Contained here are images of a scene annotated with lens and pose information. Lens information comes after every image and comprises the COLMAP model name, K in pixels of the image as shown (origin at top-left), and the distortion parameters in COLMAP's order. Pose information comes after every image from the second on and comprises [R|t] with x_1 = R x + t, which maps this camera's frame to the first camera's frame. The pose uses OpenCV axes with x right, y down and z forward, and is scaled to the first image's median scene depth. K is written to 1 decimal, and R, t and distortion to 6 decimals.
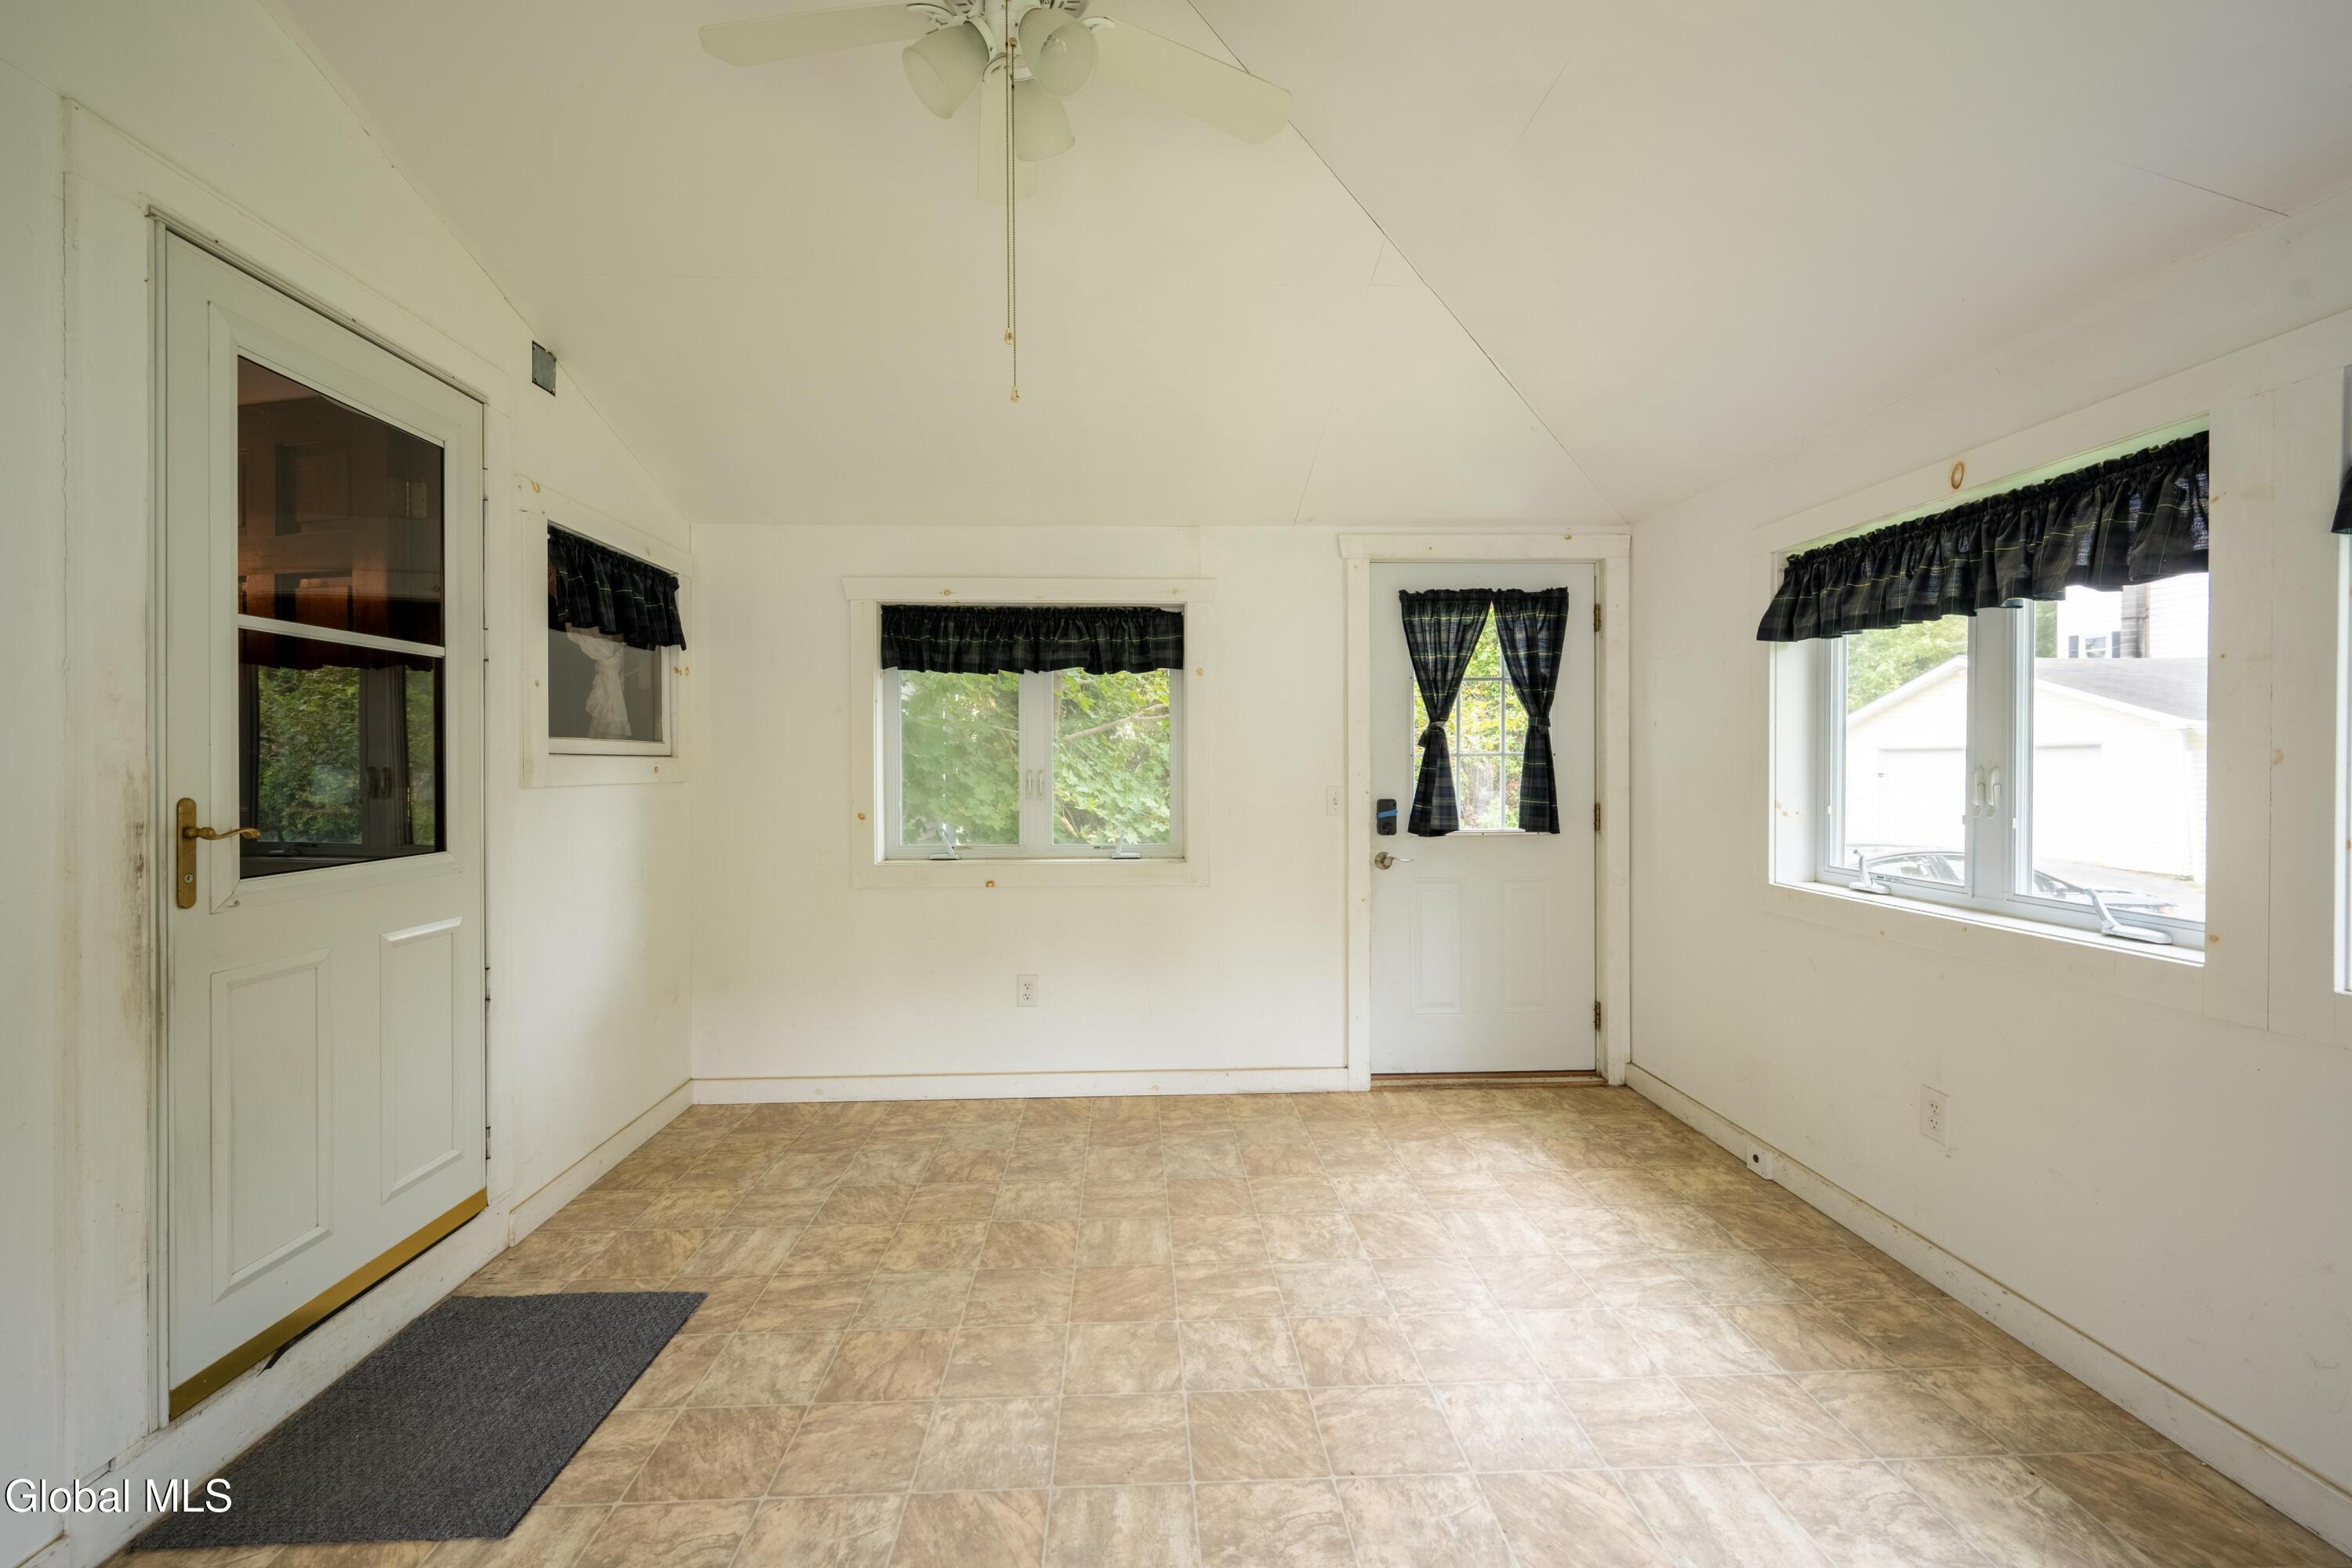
lens RADIAL K [[983.6, 0, 1176.0], [0, 983.6, 784.0], [0, 0, 1]] dist [0.002589, 0.000068]
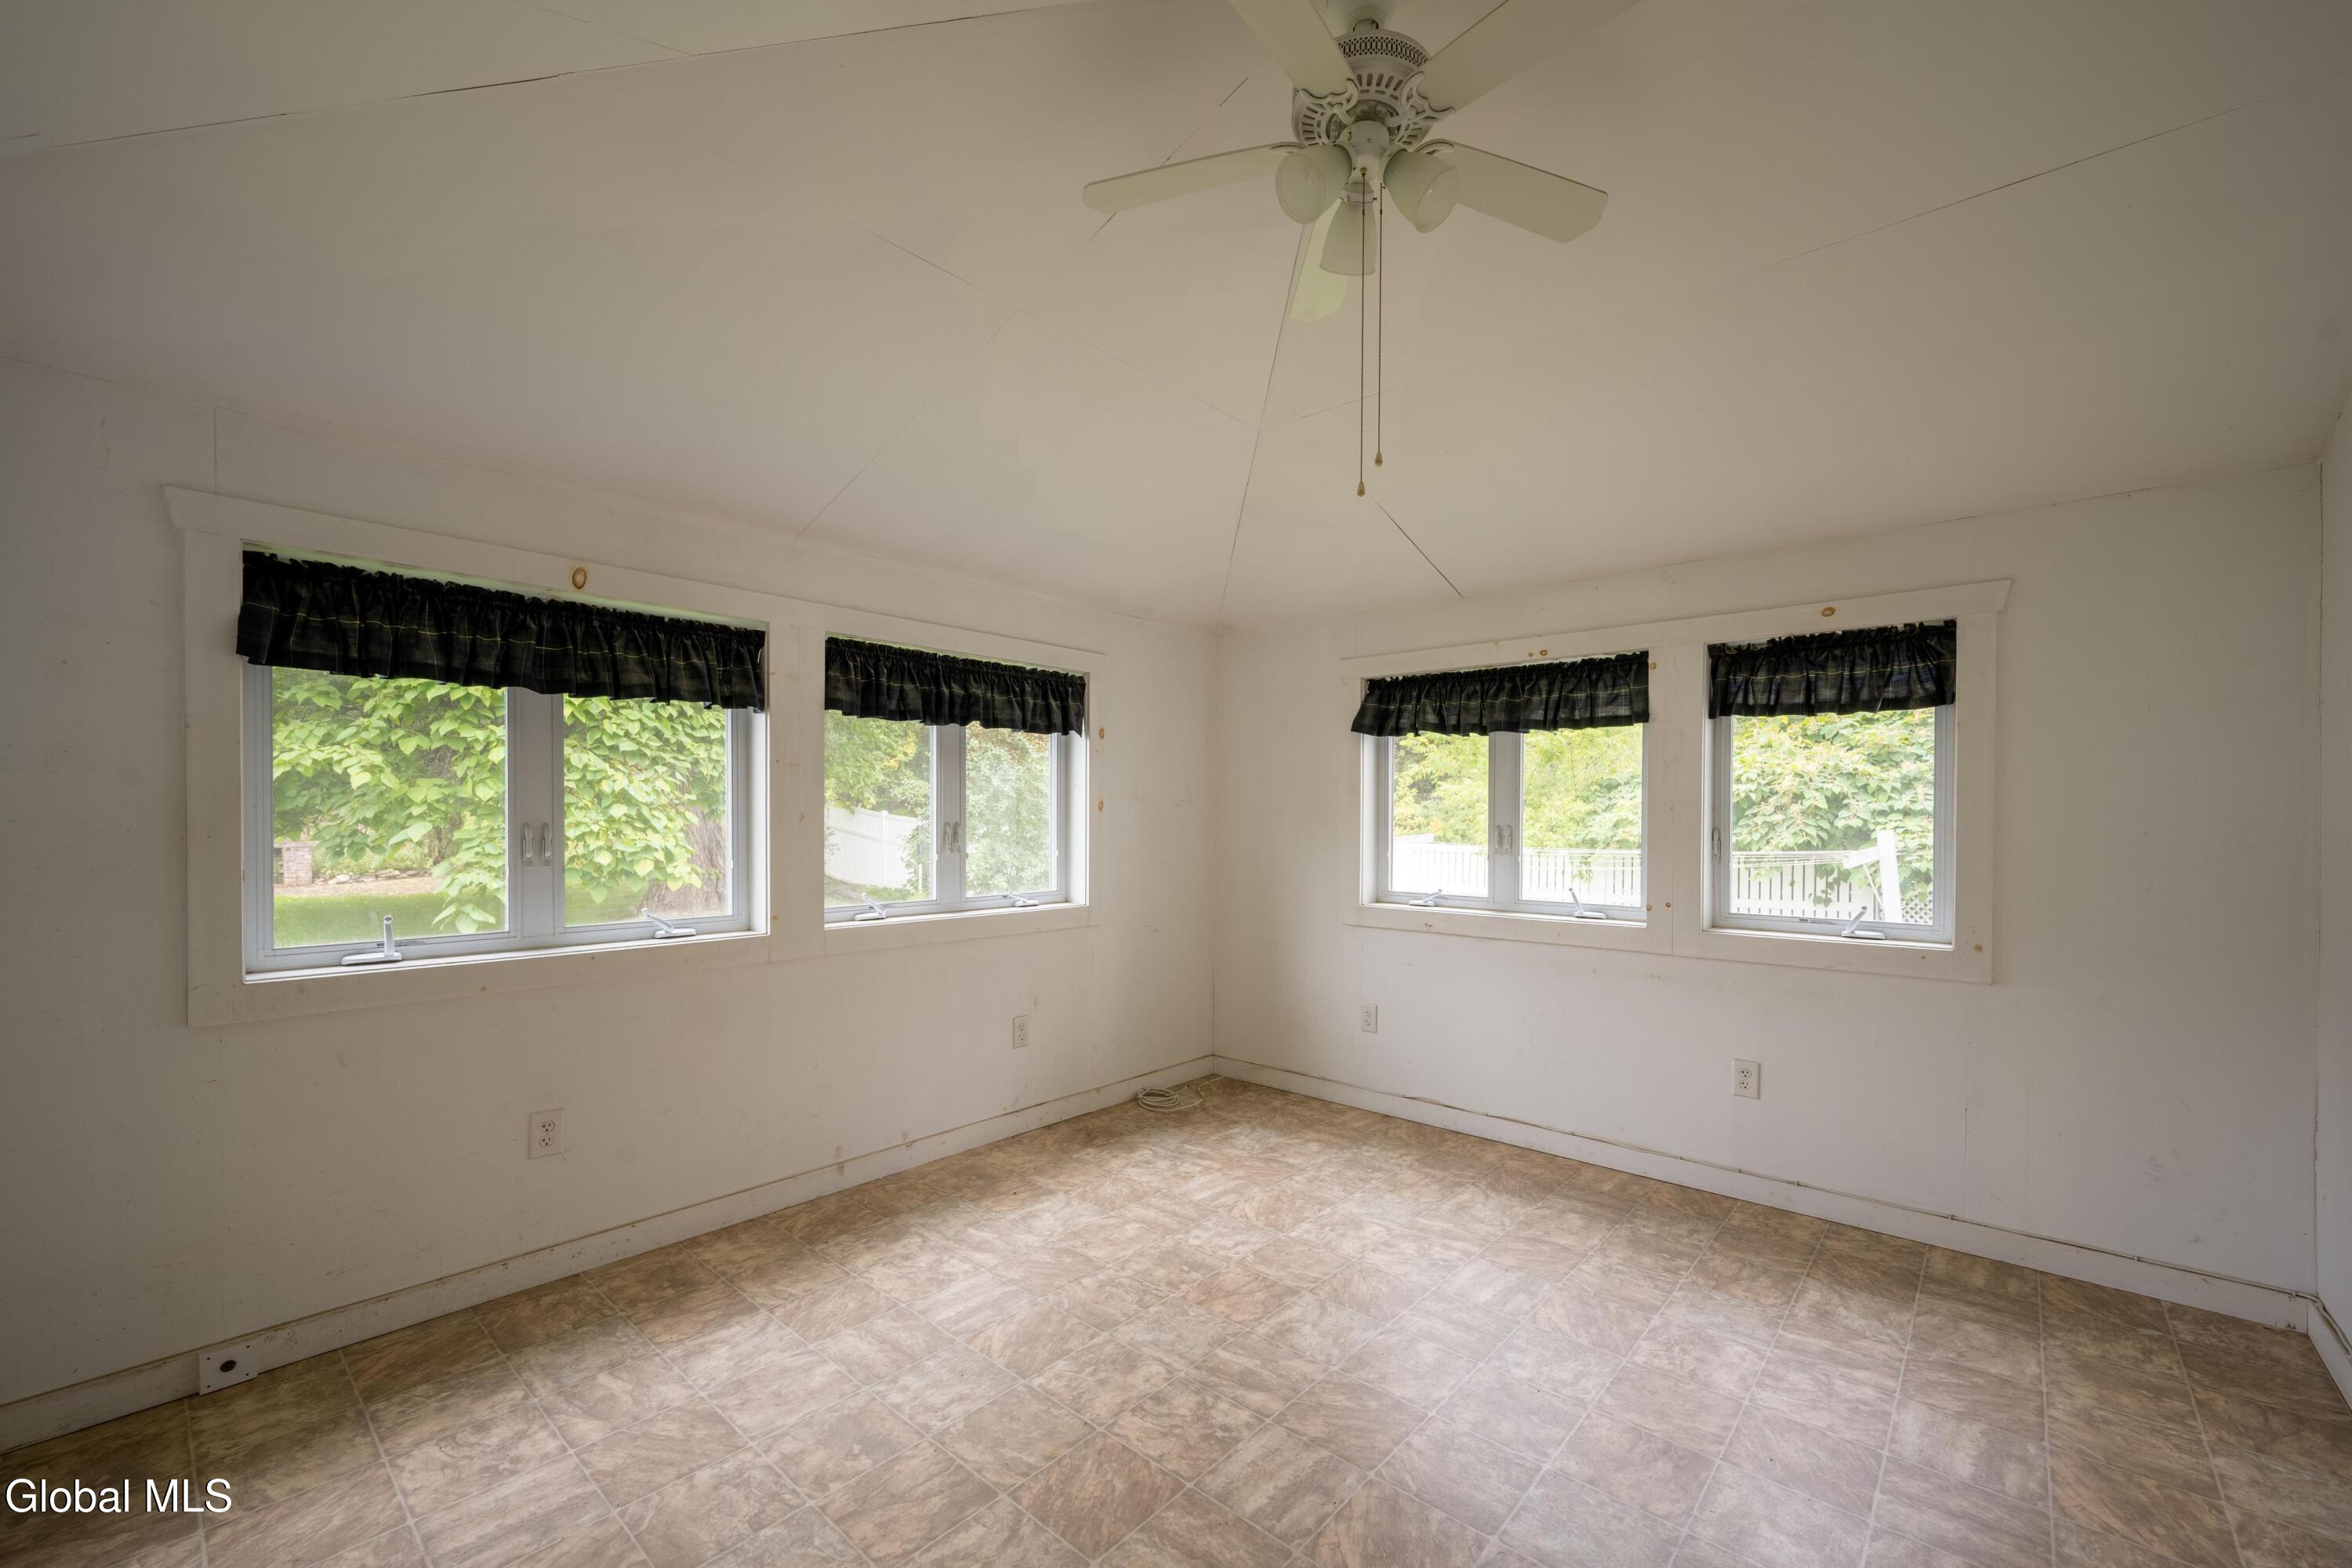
lens RADIAL K [[944.1, 0, 1182.9], [0, 944.1, 877.7], [0, 0, 1]] dist [-0.002292, -0.000164]
pose [[-0.716103, -0.041359, 0.696768, -0.541155], [0.017332, 0.996882, 0.076986, -0.030279], [-0.697779, 0.067207, -0.713153, 1.366670]]
